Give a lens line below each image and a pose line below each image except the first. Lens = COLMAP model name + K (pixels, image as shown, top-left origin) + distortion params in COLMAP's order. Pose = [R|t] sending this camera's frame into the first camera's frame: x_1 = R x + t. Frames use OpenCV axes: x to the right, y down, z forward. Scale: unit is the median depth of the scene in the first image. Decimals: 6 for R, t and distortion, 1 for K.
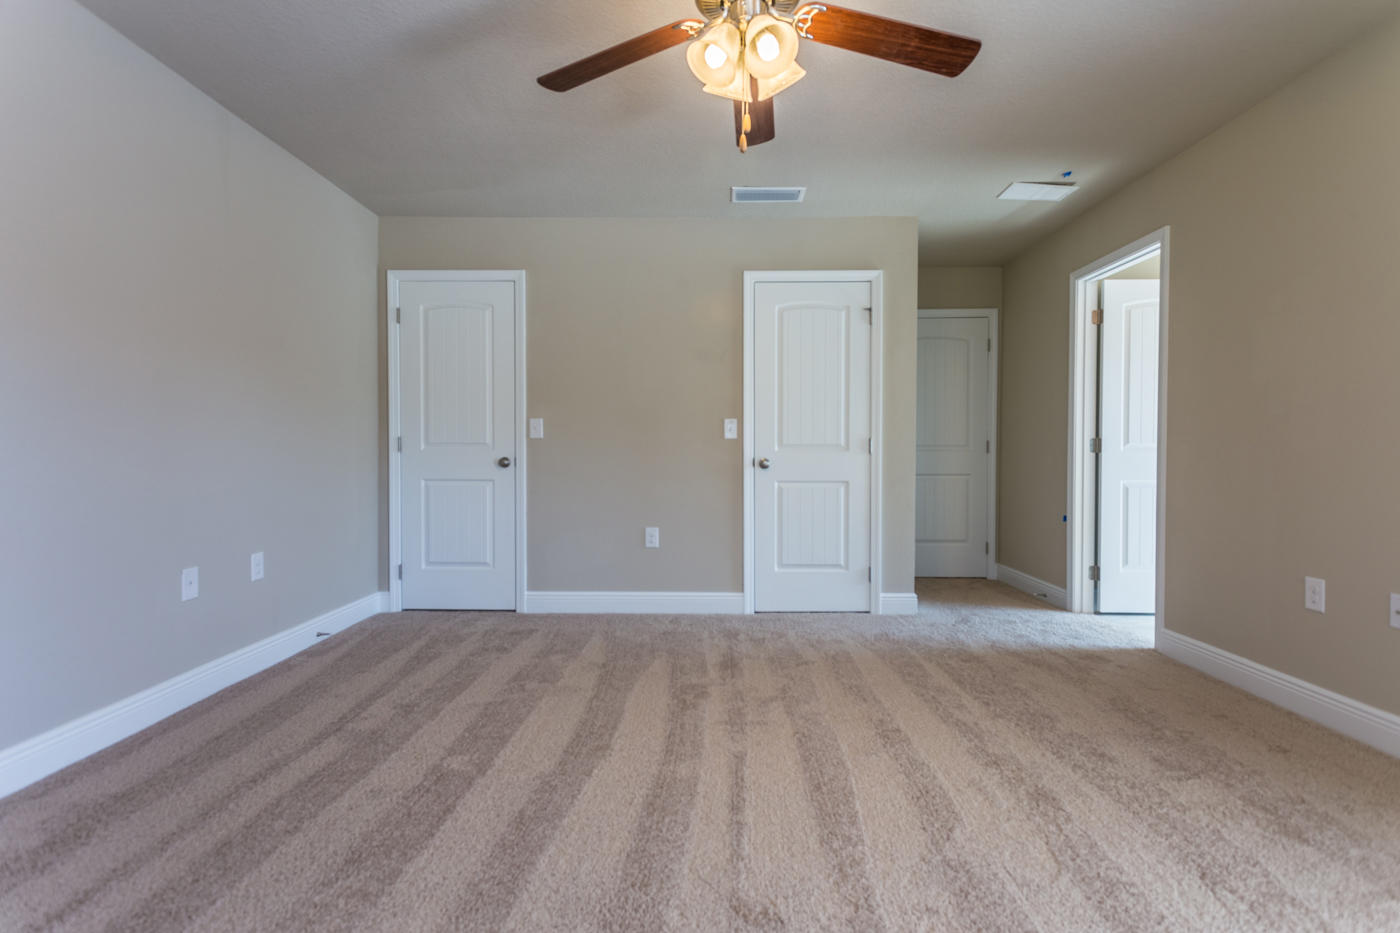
lens RADIAL K [[672.7, 0, 700.0], [0, 672.7, 466.5], [0, 0, 1]] dist [0.004898, 0.000587]
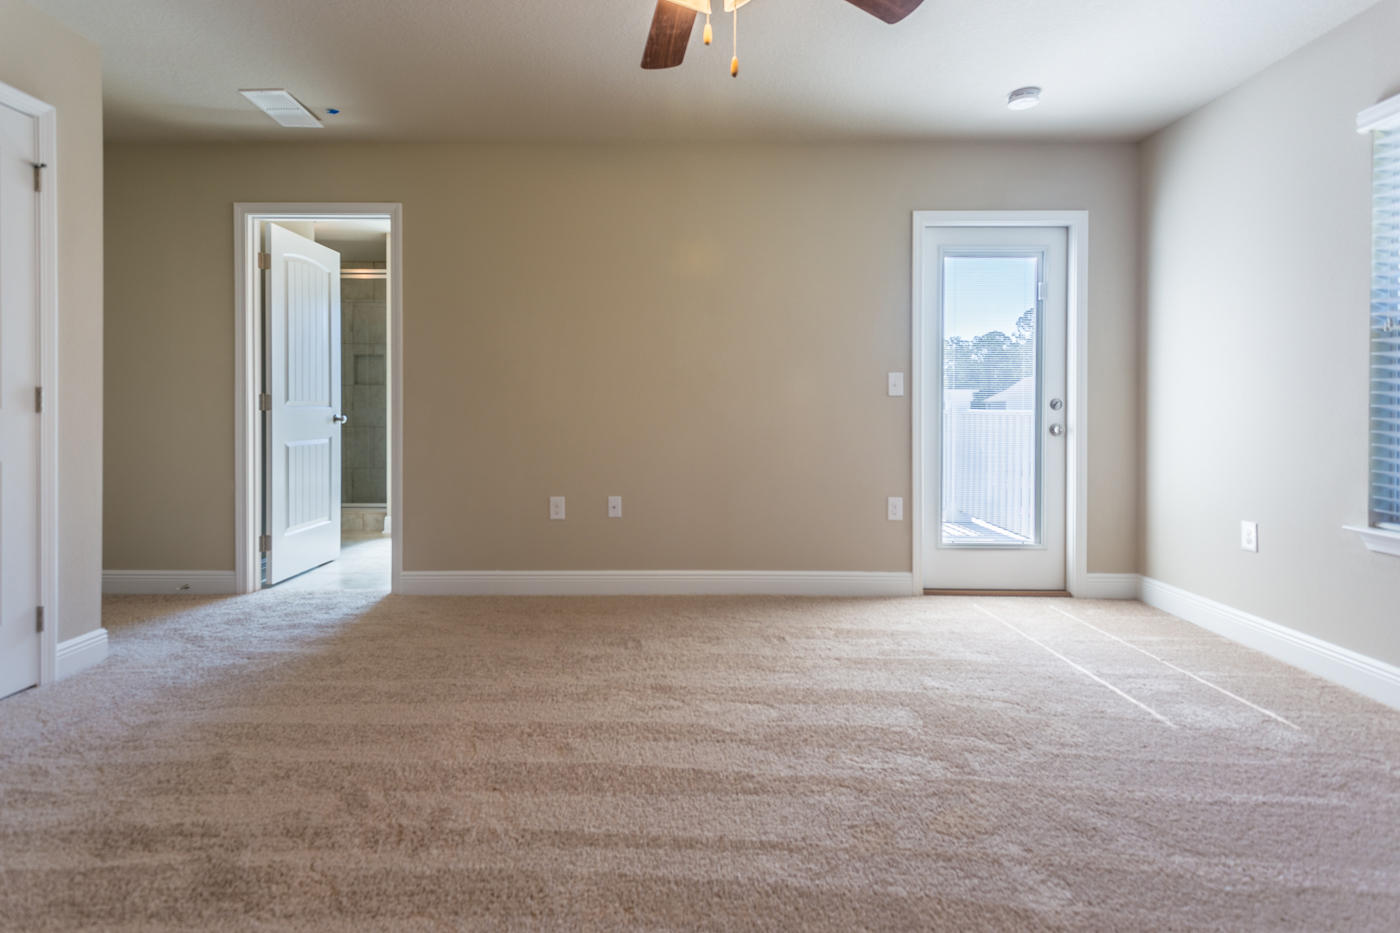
lens RADIAL K [[685.6, 0, 698.5], [0, 685.6, 418.5], [0, 0, 1]] dist [-0.000118, 0.000056]
pose [[0.004869, -0.014167, 0.999888, -0.388148], [0.021679, 0.999666, 0.014059, -0.011176], [-0.999753, 0.021608, 0.005174, 0.484133]]
